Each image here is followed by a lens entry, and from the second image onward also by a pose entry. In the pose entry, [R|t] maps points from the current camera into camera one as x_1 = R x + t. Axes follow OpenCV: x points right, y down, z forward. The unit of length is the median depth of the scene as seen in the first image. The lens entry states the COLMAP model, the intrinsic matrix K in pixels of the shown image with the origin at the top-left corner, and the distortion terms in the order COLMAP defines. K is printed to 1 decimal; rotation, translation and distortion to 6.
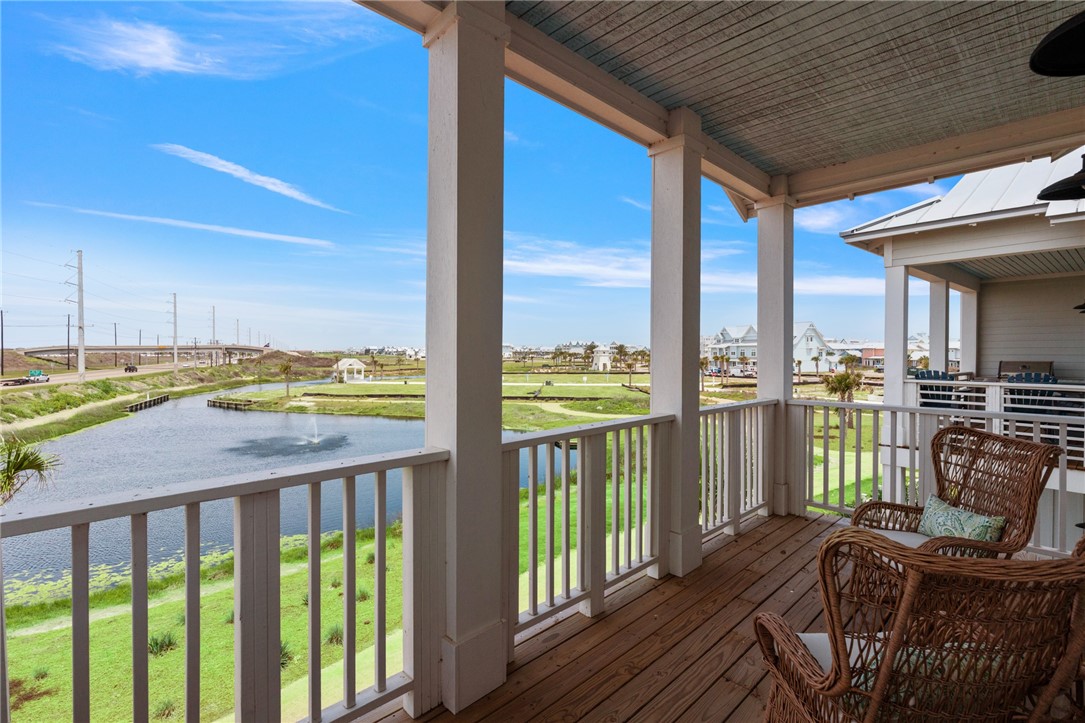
lens RADIAL K [[498.5, 0, 532.5], [0, 498.5, 356.3], [0, 0, 1]] dist [-0.010244, 0.002666]
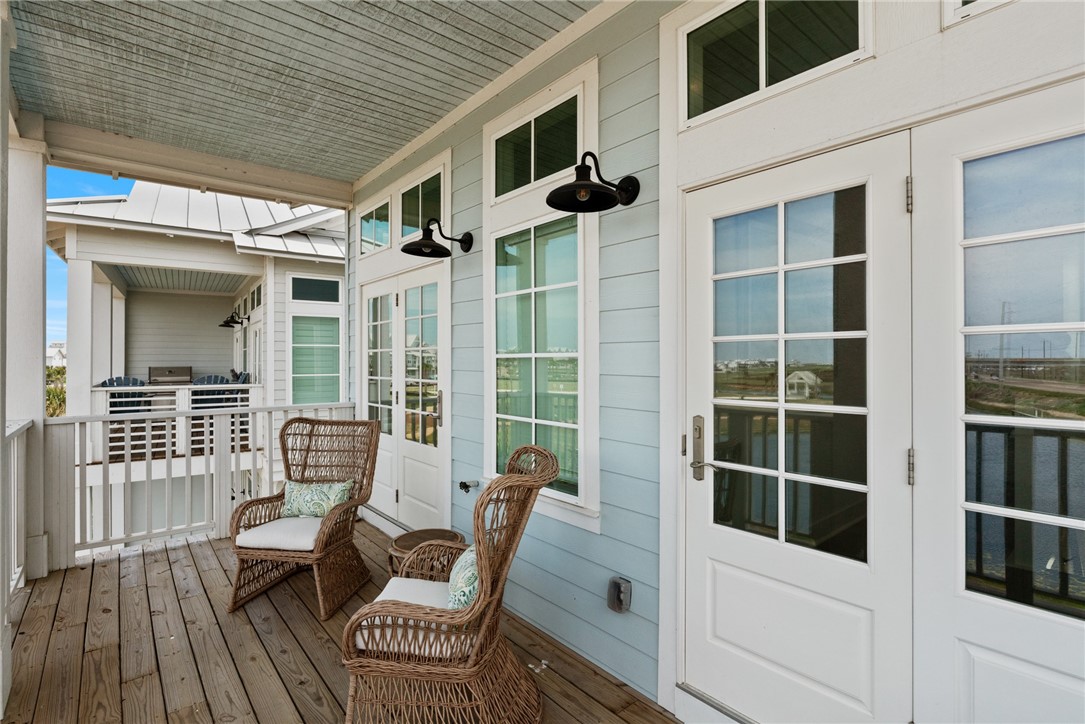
lens RADIAL K [[498.5, 0, 566.5], [0, 498.5, 358.3], [0, 0, 1]] dist [-0.010244, 0.002666]
pose [[0.067069, 0.000154, 0.997748, -0.116639], [0.009520, 0.999954, -0.000794, 0.002805], [-0.997703, 0.009552, 0.067065, 0.117060]]
